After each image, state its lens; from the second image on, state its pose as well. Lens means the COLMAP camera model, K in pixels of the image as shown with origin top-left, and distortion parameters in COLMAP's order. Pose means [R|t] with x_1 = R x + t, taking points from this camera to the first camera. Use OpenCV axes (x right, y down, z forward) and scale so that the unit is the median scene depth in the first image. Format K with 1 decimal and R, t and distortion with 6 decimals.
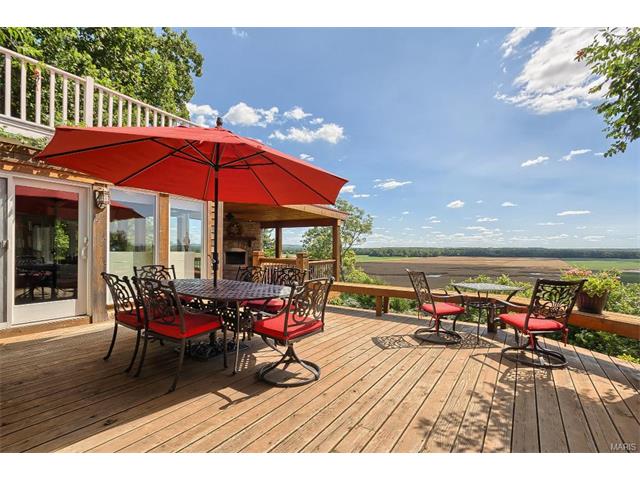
lens RADIAL K [[298.5, 0, 320.7], [0, 298.5, 243.6], [0, 0, 1]] dist [-0.001272, -0.000695]
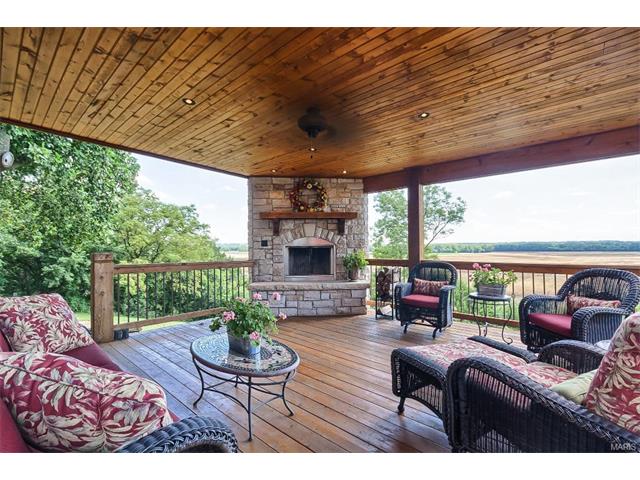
lens RADIAL K [[298.5, 0, 323.8], [0, 298.5, 243.9], [0, 0, 1]] dist [-0.001272, -0.000695]
pose [[0.990423, -0.014842, -0.137264, -0.198724], [0.016269, 0.999825, 0.009281, 0.020253], [0.137102, -0.011425, 0.990491, 0.545516]]
